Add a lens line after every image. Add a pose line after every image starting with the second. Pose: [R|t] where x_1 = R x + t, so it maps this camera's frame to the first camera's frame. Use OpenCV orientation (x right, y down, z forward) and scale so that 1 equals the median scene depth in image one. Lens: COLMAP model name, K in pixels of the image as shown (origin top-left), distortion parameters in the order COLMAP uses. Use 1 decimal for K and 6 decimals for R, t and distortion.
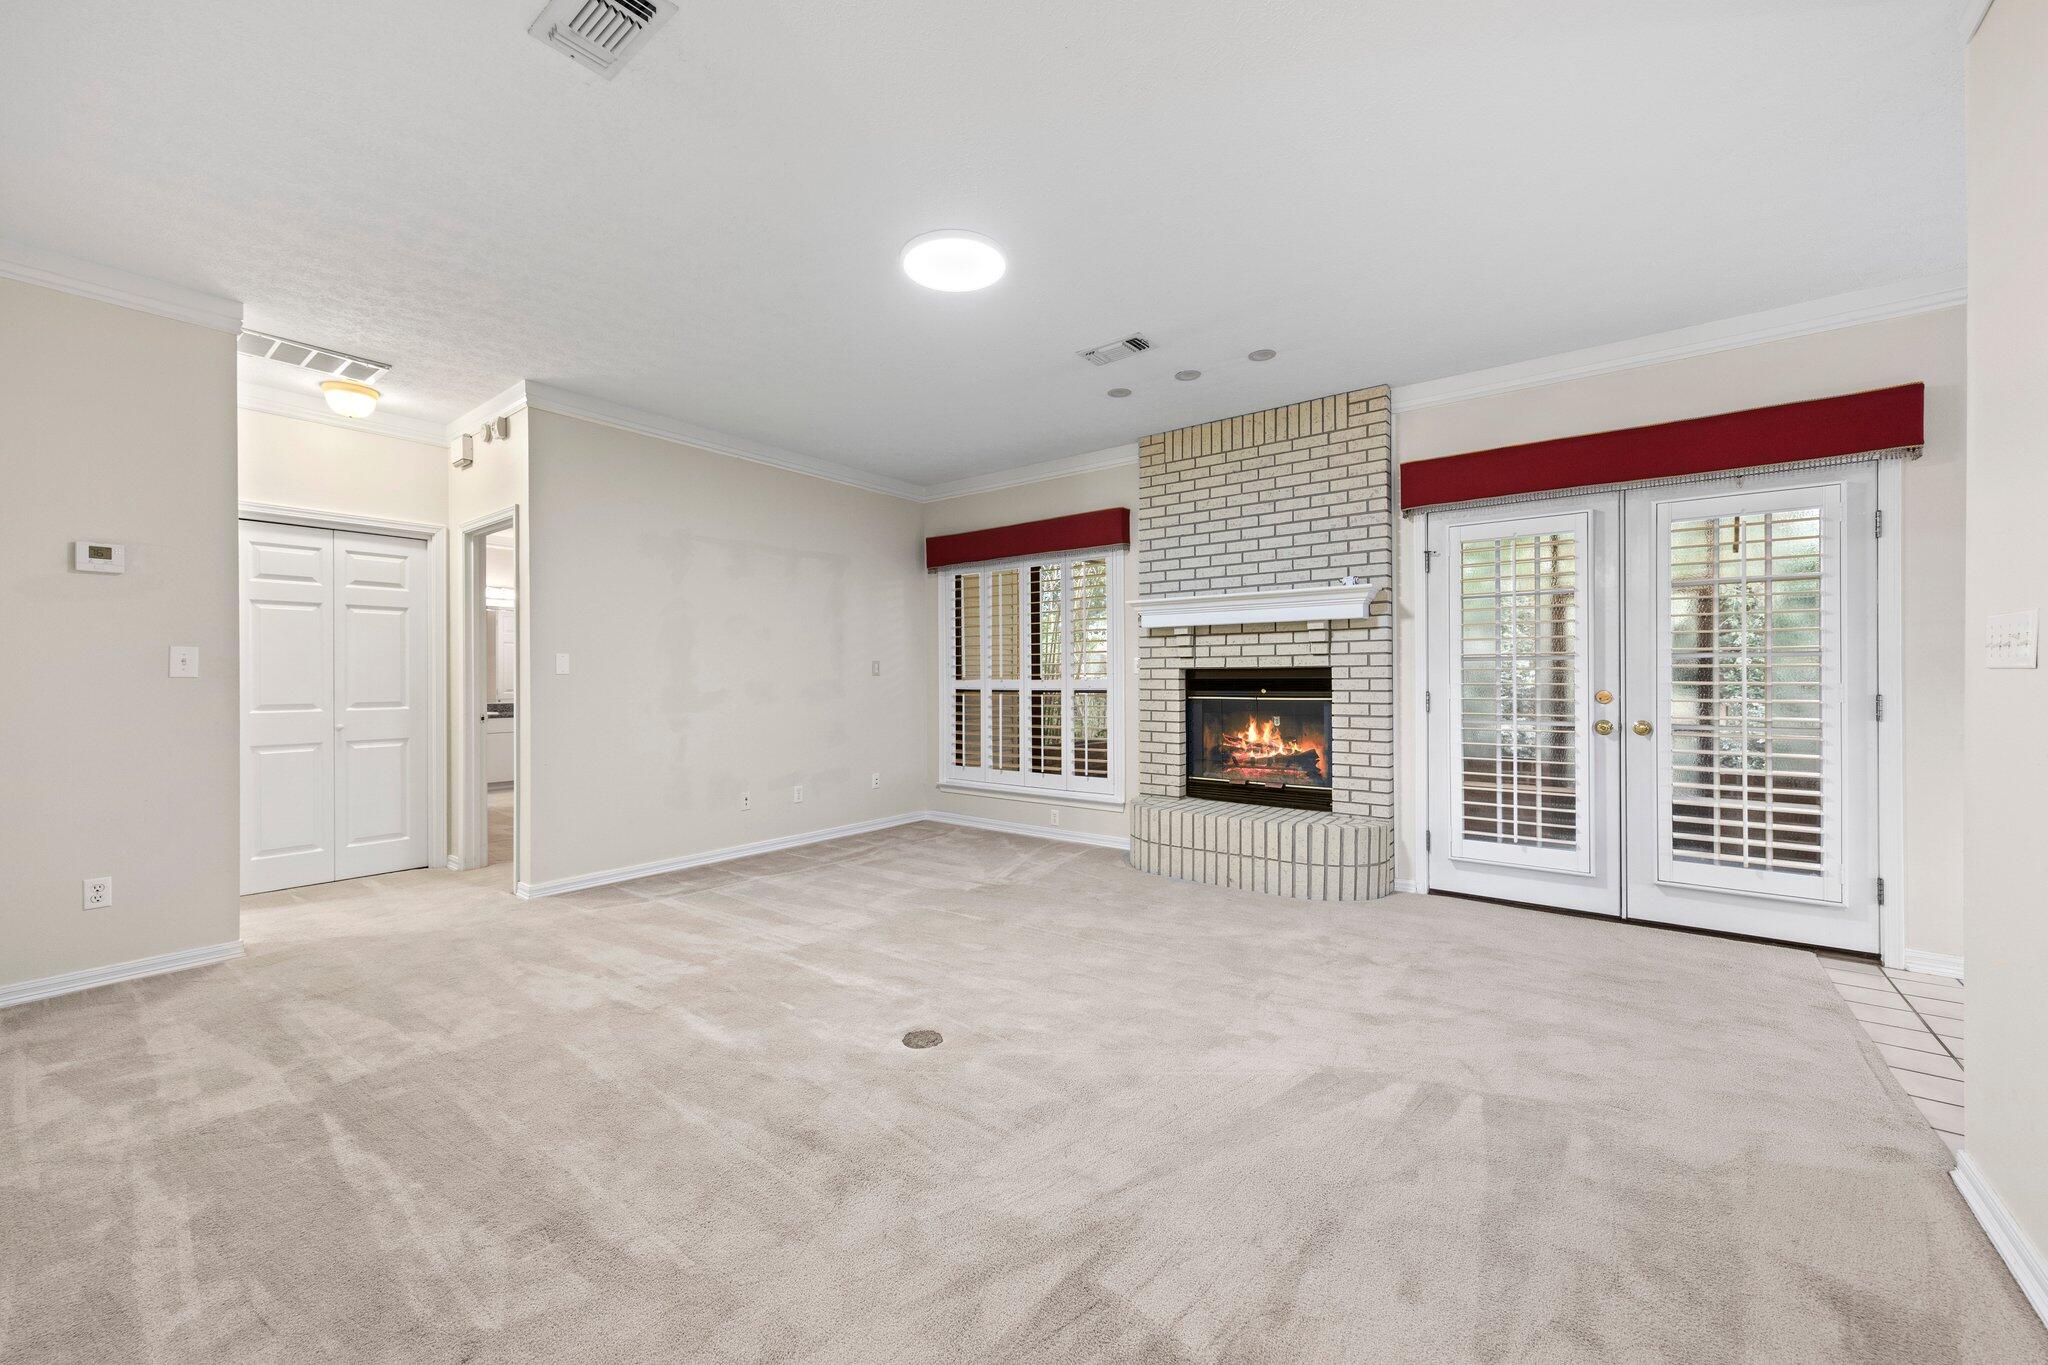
lens RADIAL K [[769.6, 0, 1033.6], [0, 769.6, 678.8], [0, 0, 1]] dist [0.002863, 0.000258]
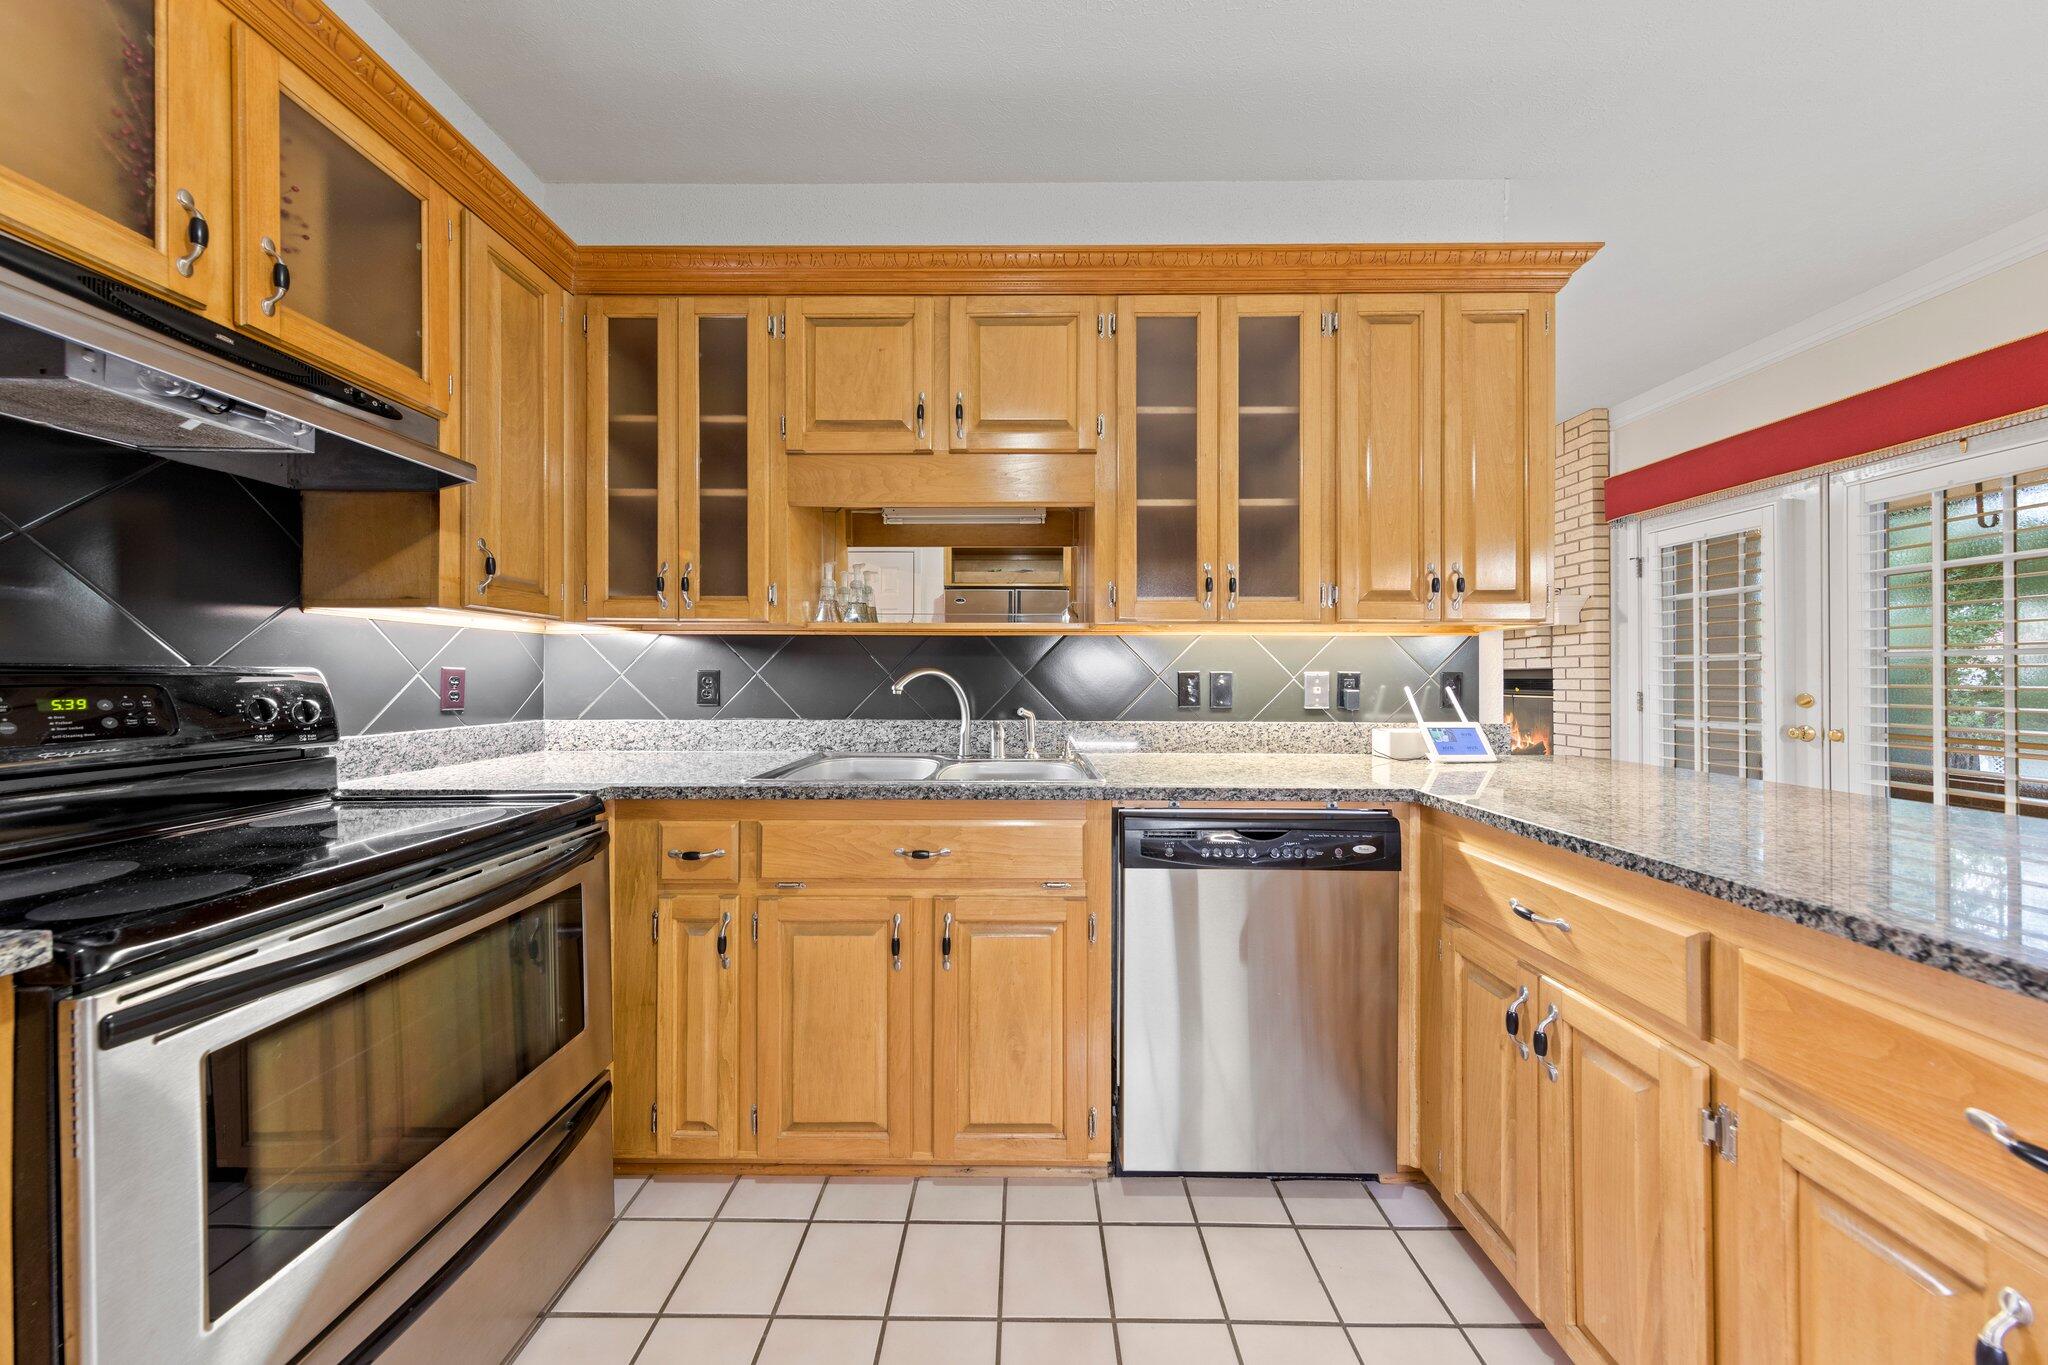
lens RADIAL K [[647.5, 0, 1021.6], [0, 647.5, 671.8], [0, 0, 1]] dist [0.005362, -0.000217]
pose [[0.596933, -0.000654, -0.802291, 0.682588], [-0.006950, 0.999958, -0.005986, 0.000484], [0.802261, 0.009150, 0.596903, -0.184191]]
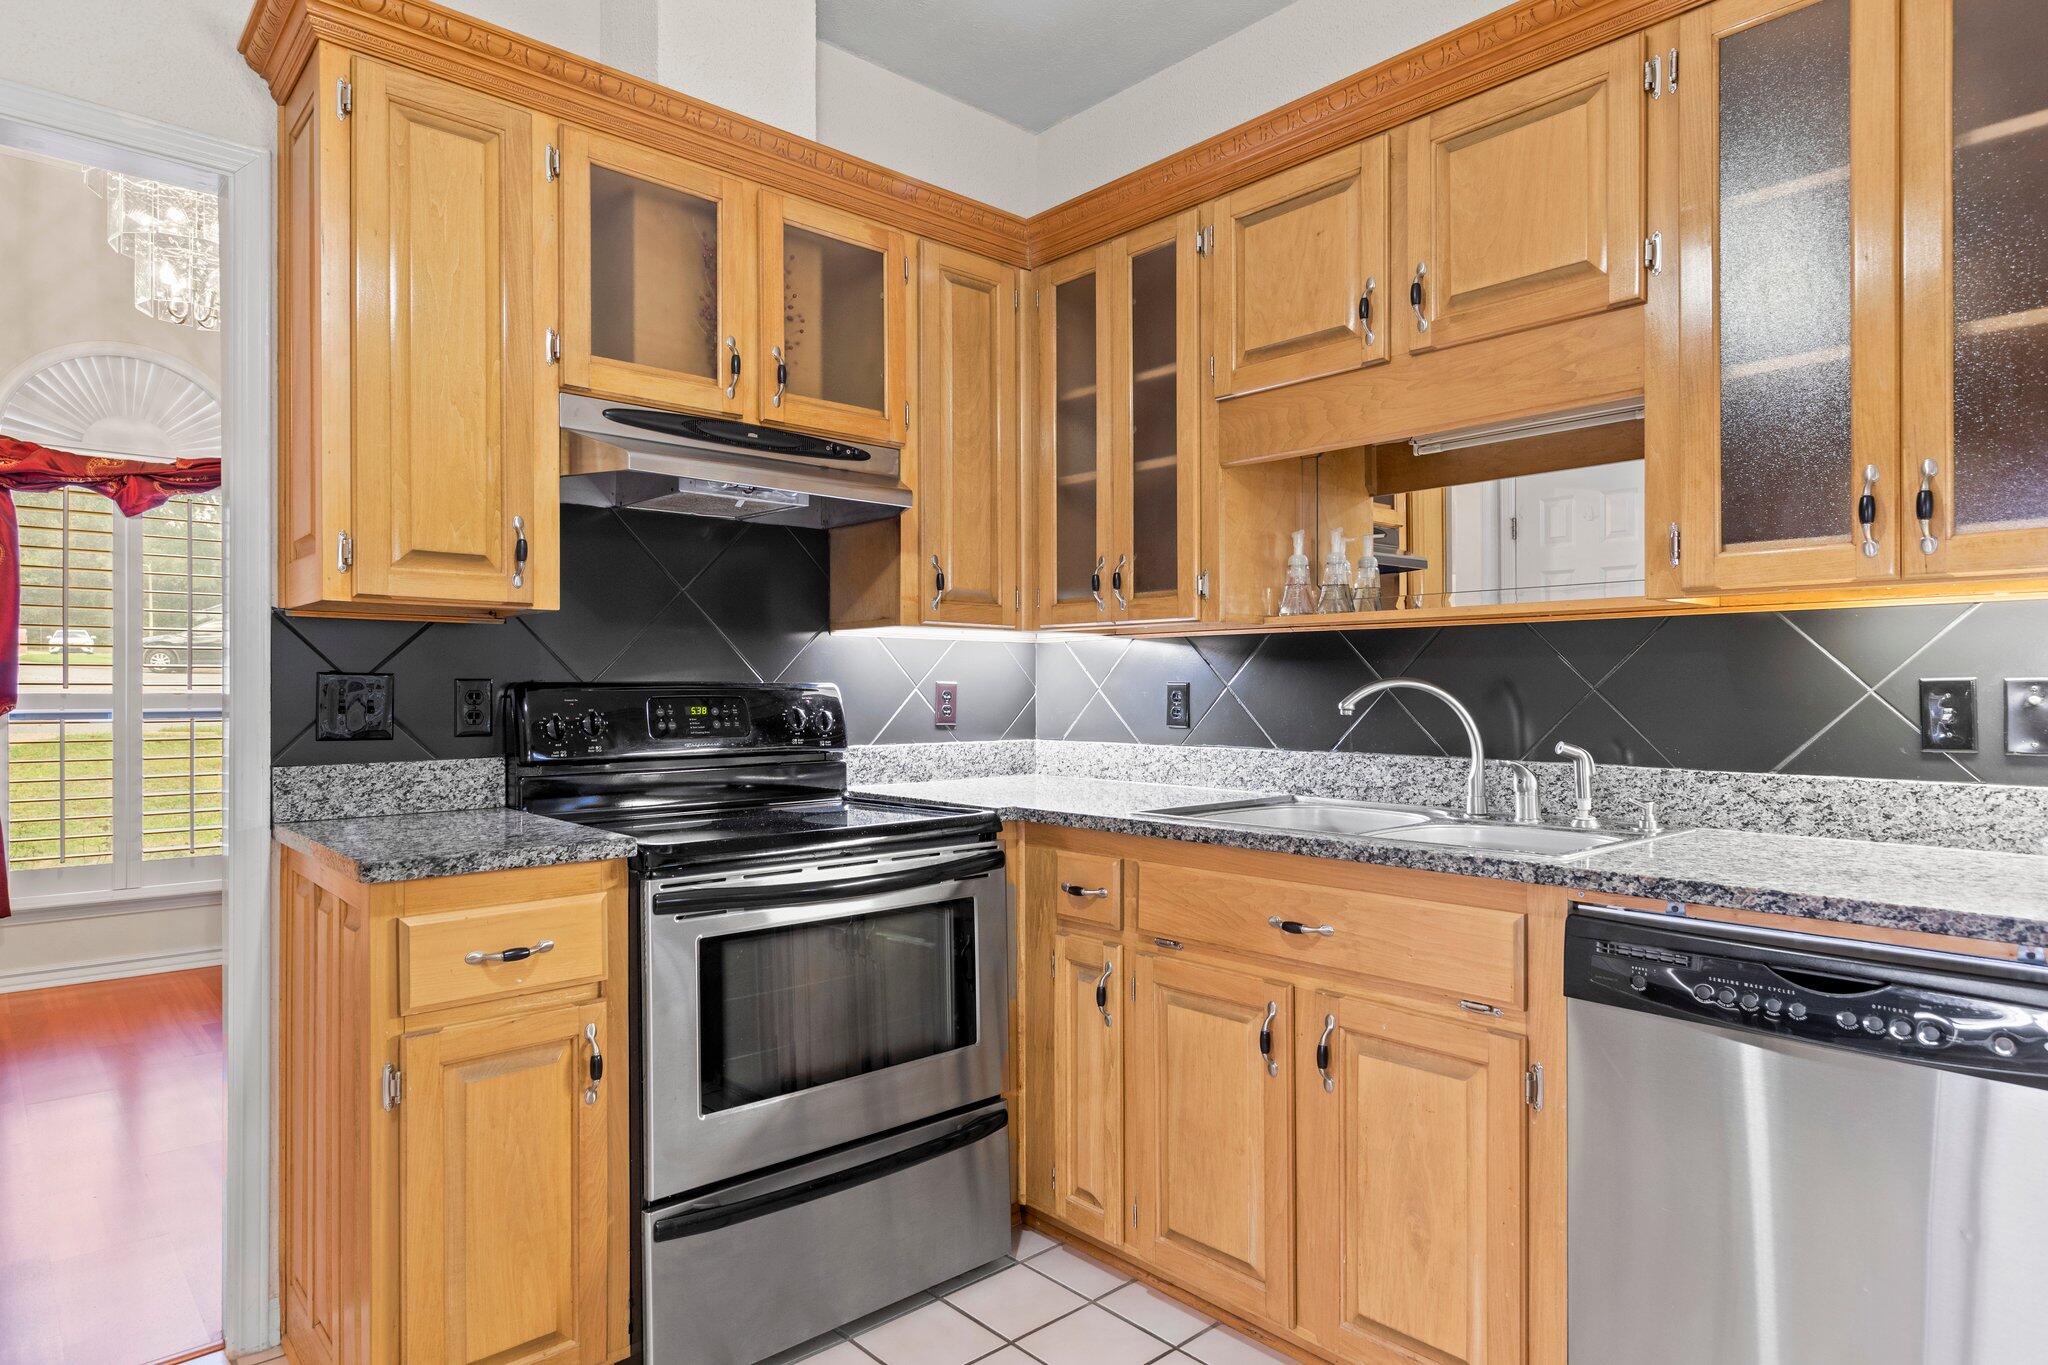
lens RADIAL K [[1165.5, 0, 1025.5], [0, 1165.5, 690.4], [0, 0, 1]] dist [0.005418, 0.000118]
pose [[-0.183439, 0.003635, -0.983024, 0.841778], [-0.002829, 0.999987, 0.004225, -0.000099], [0.983027, 0.003556, -0.183427, -0.047864]]
